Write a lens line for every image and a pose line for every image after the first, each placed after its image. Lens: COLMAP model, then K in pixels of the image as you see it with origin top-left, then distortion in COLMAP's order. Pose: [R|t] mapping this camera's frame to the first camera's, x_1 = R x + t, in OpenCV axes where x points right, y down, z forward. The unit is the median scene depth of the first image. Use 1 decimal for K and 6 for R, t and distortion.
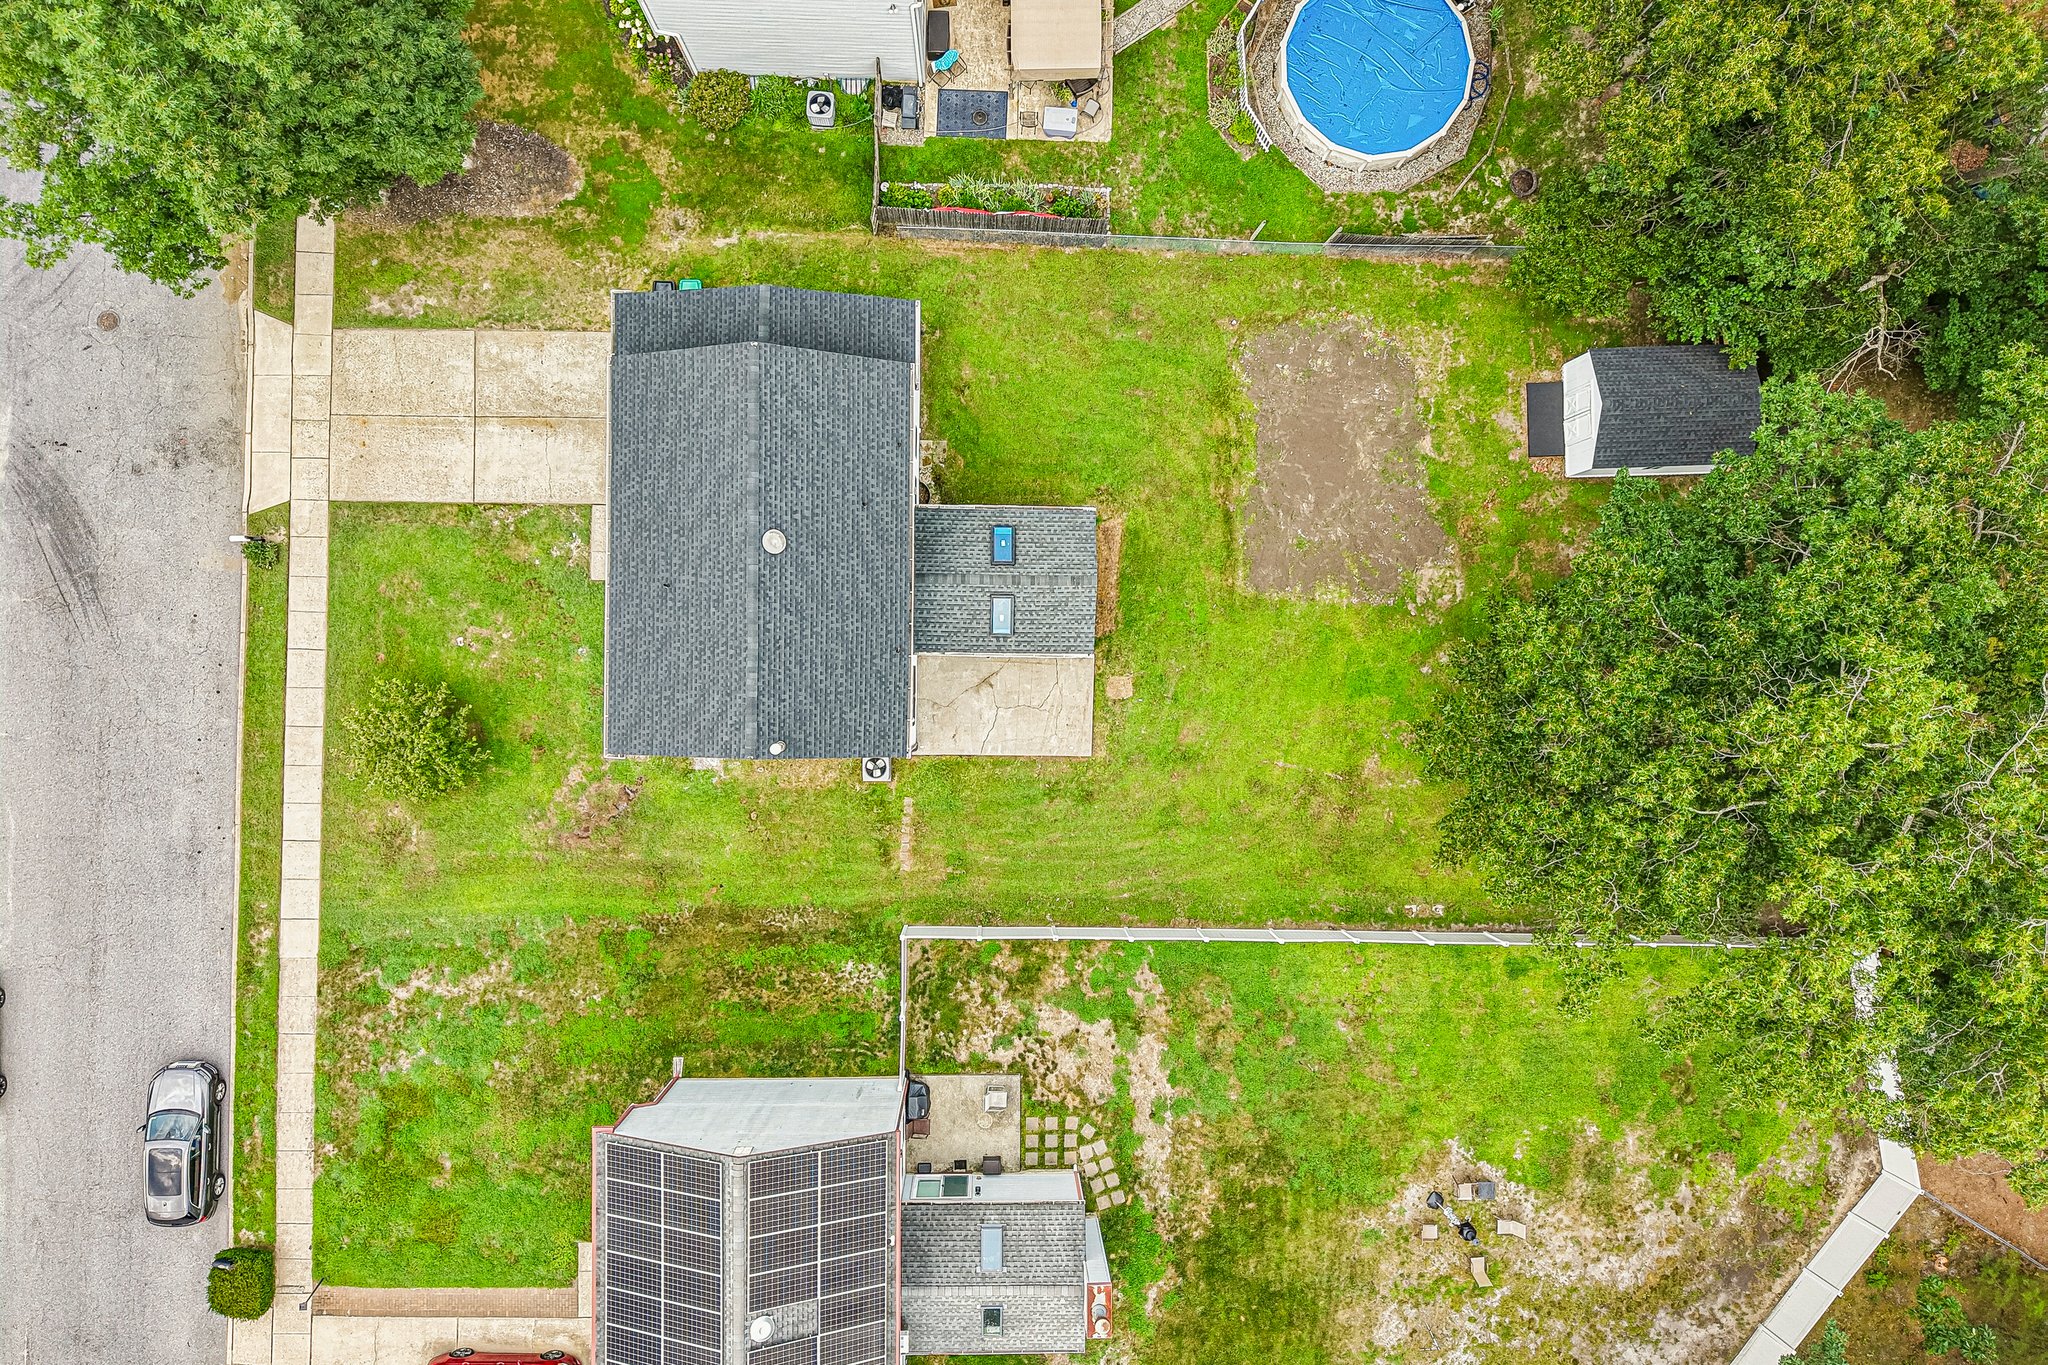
lens RADIAL K [[1418.3, 0, 1024.0], [0, 1418.3, 682.5], [0, 0, 1]] dist [0.029577, -0.048864]
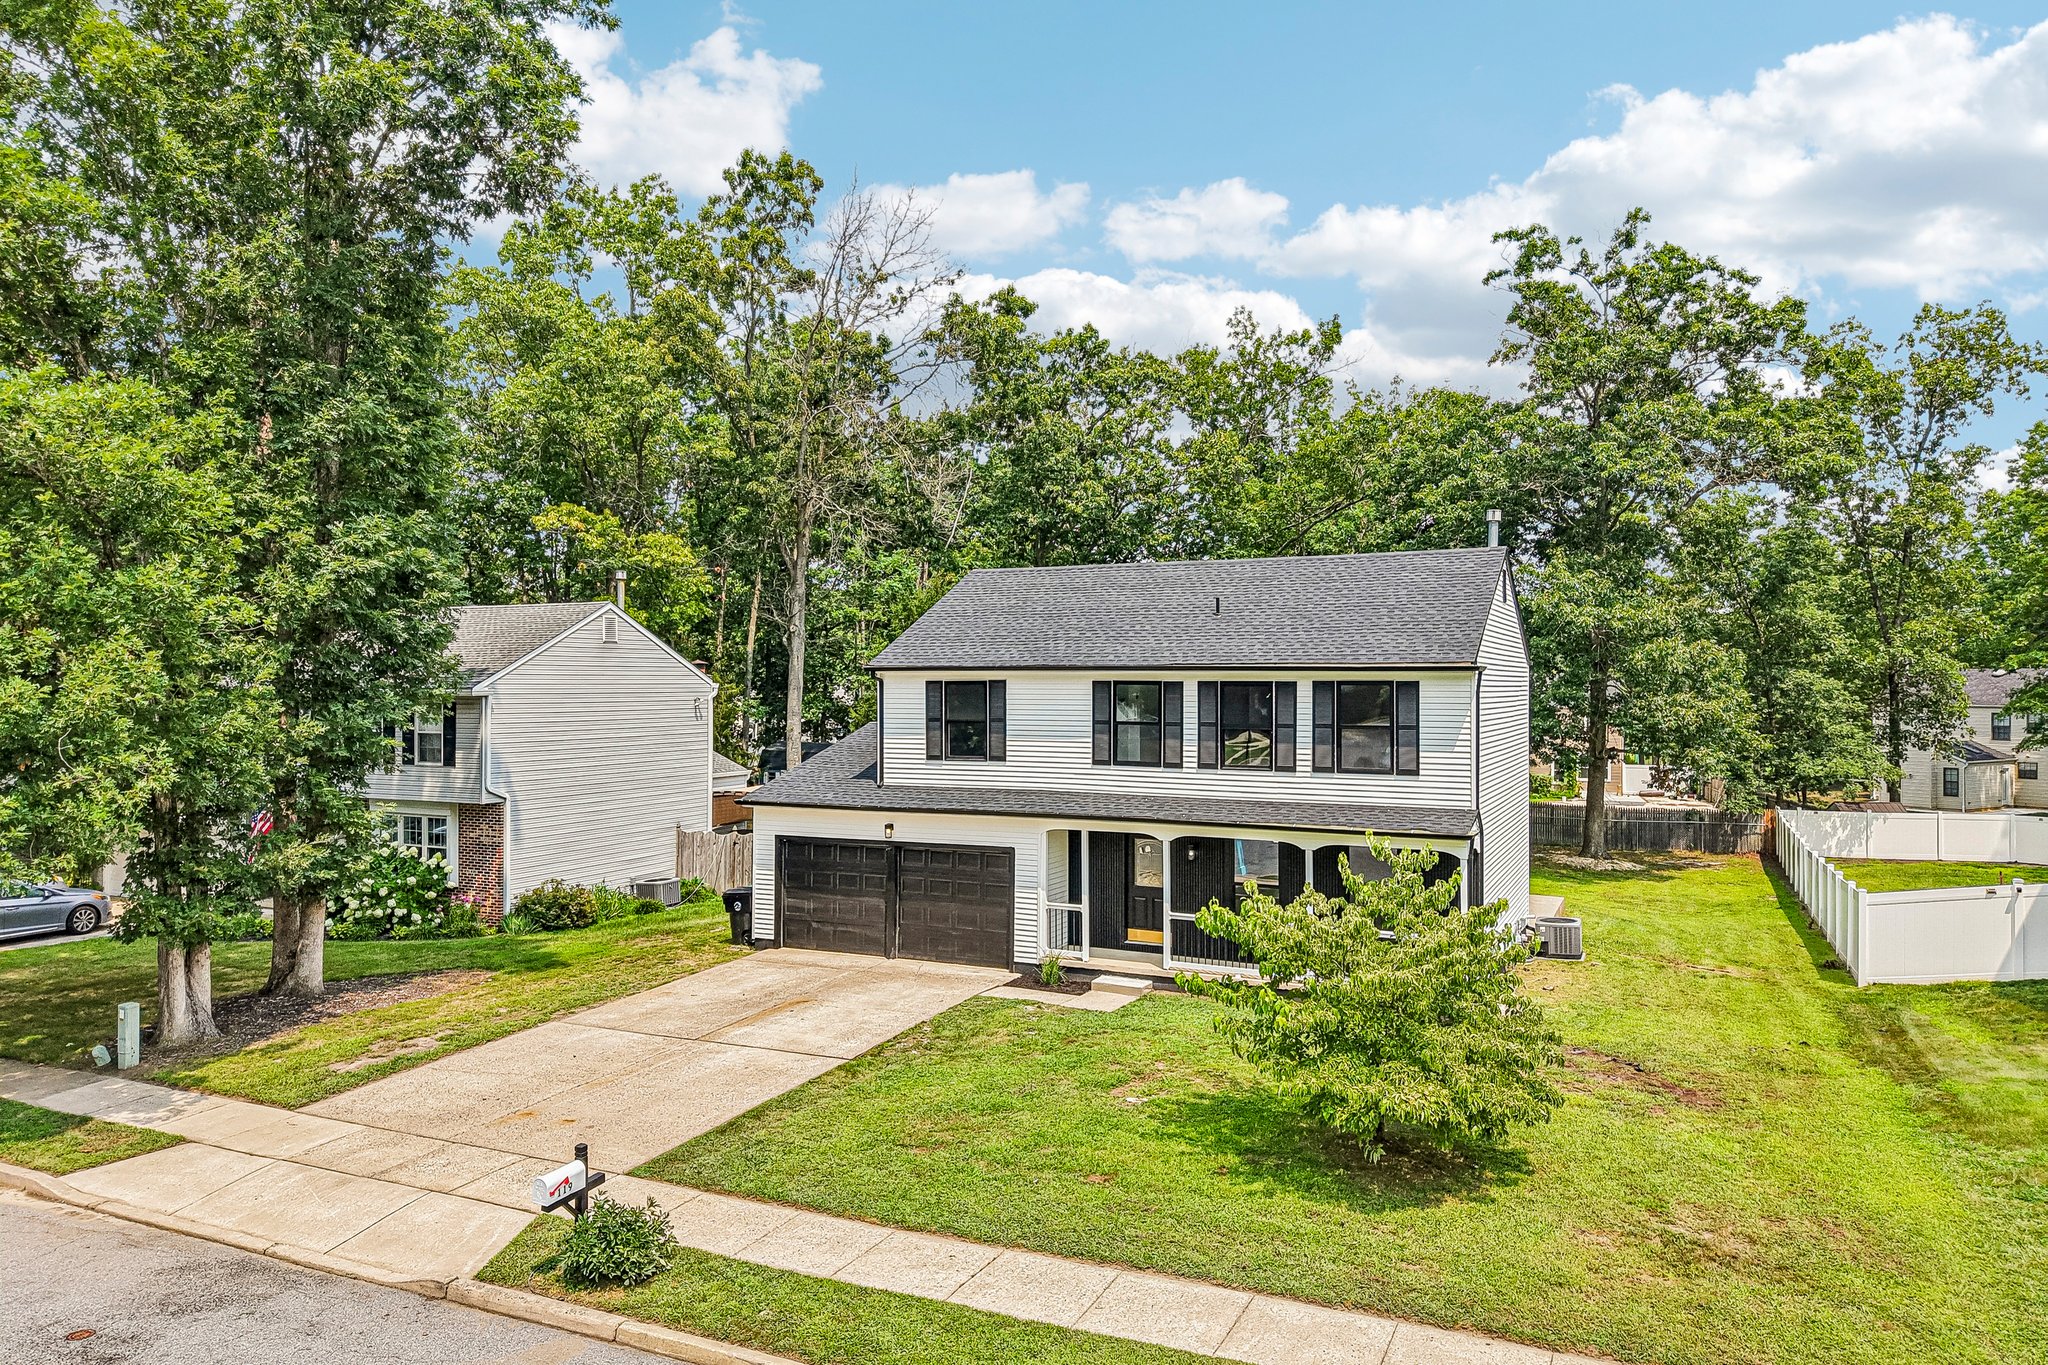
lens RADIAL K [[1374.4, 0, 1025.6], [0, 1374.4, 675.6], [0, 0, 1]] dist [0.030850, -0.035009]
pose [[0.420791, -0.007791, 0.907124, -0.749887], [0.907024, -0.013564, -0.420861, 0.103931], [0.015583, 0.999878, 0.001359, 0.881675]]
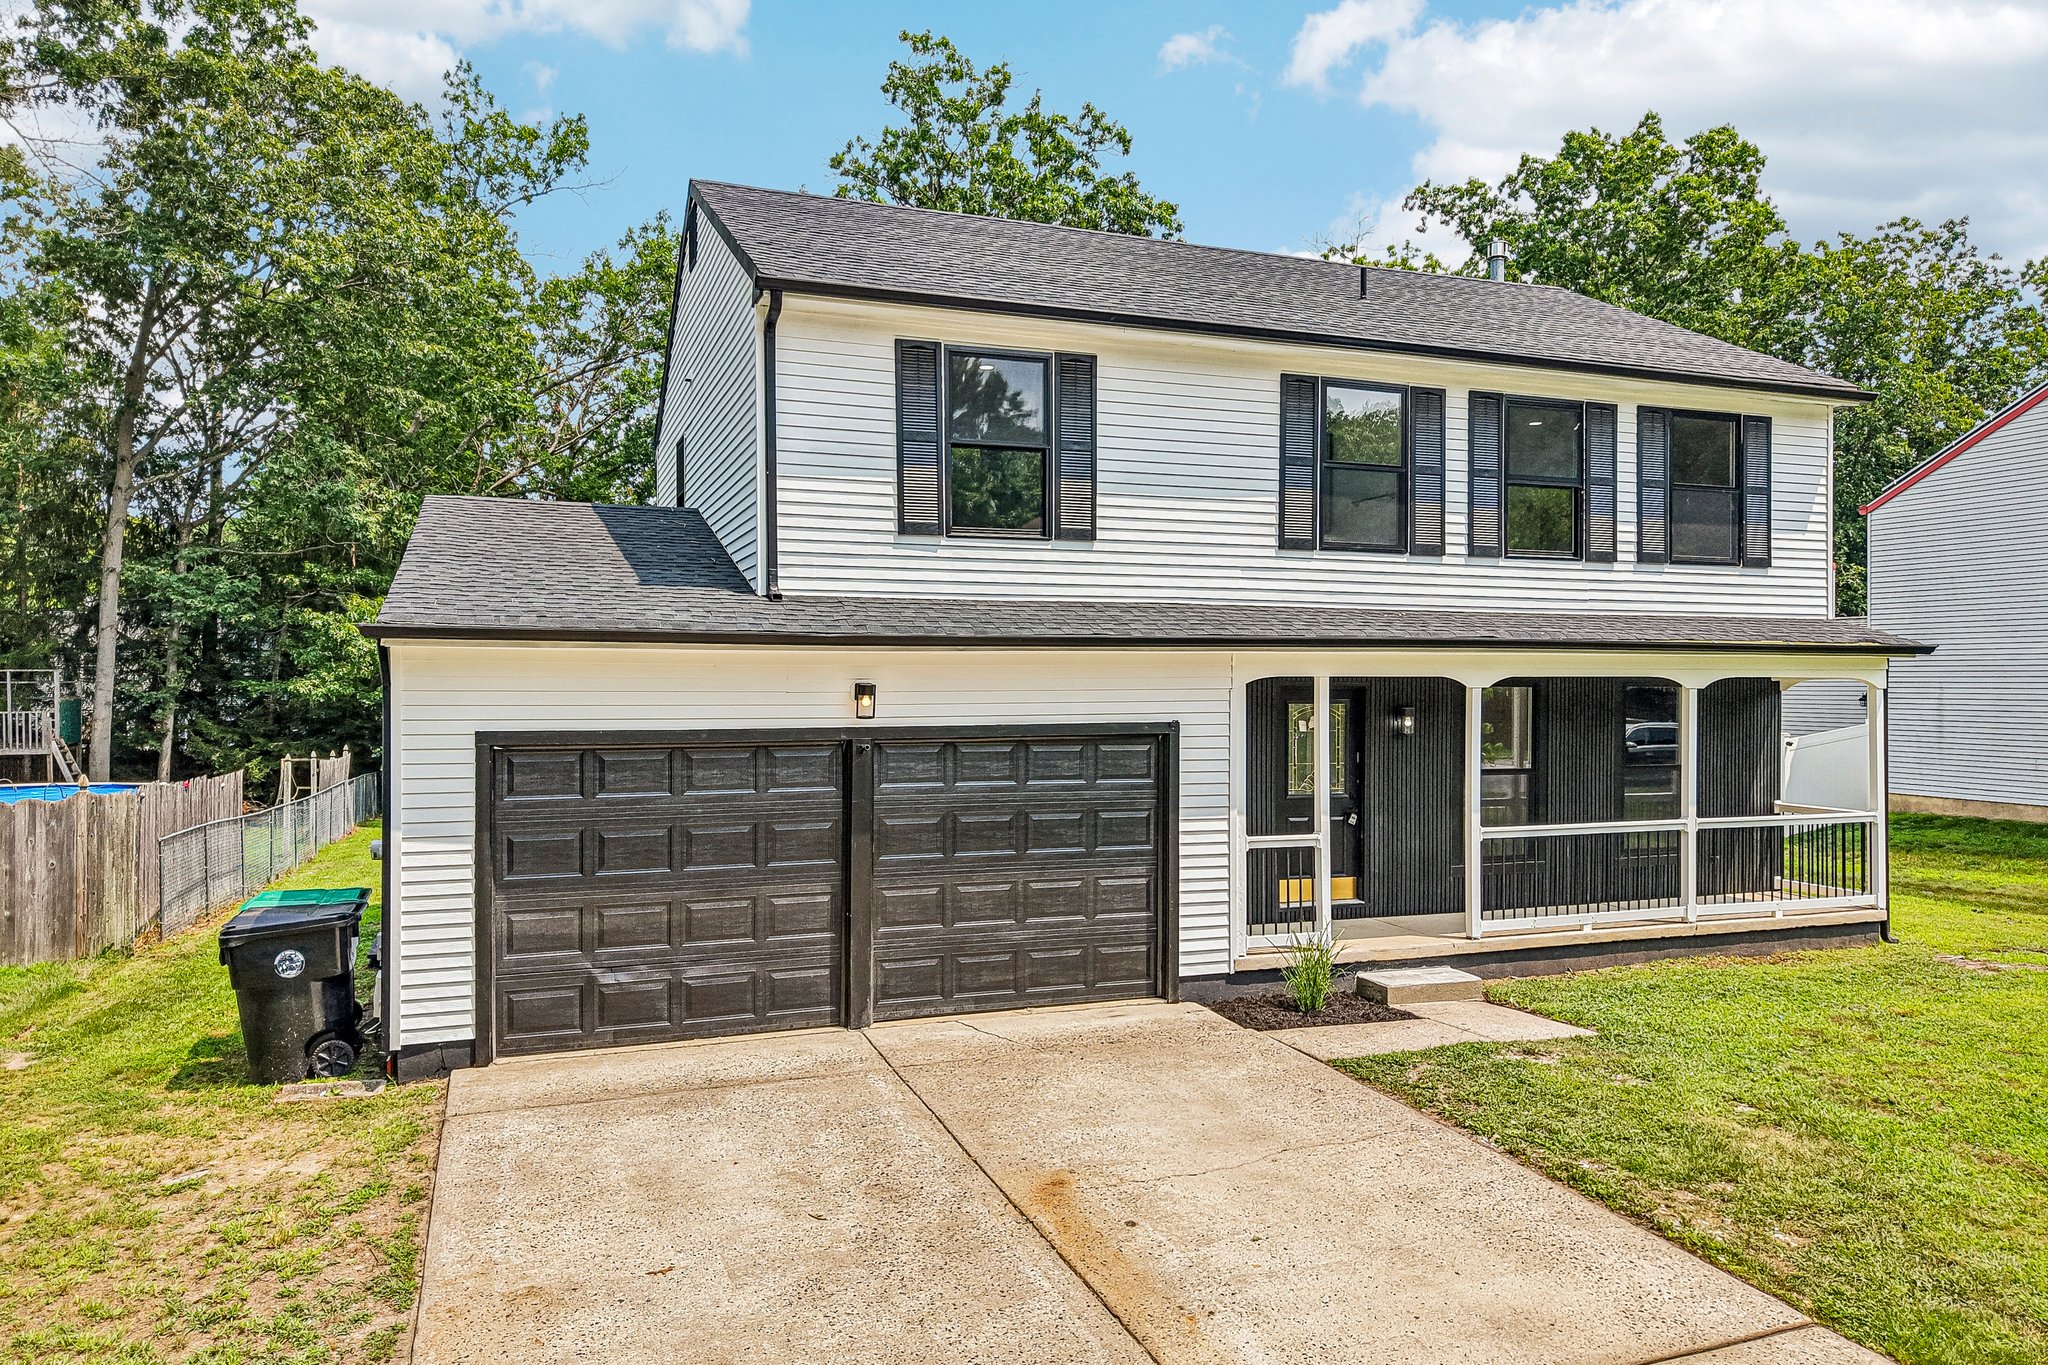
lens RADIAL K [[1374.4, 0, 1025.6], [0, 1374.4, 675.6], [0, 0, 1]] dist [0.030850, -0.035009]
pose [[-0.361010, -0.008200, 0.932526, -0.478447], [0.932536, -0.010678, 0.360919, -0.239639], [0.006998, 0.999909, 0.011501, 0.938783]]
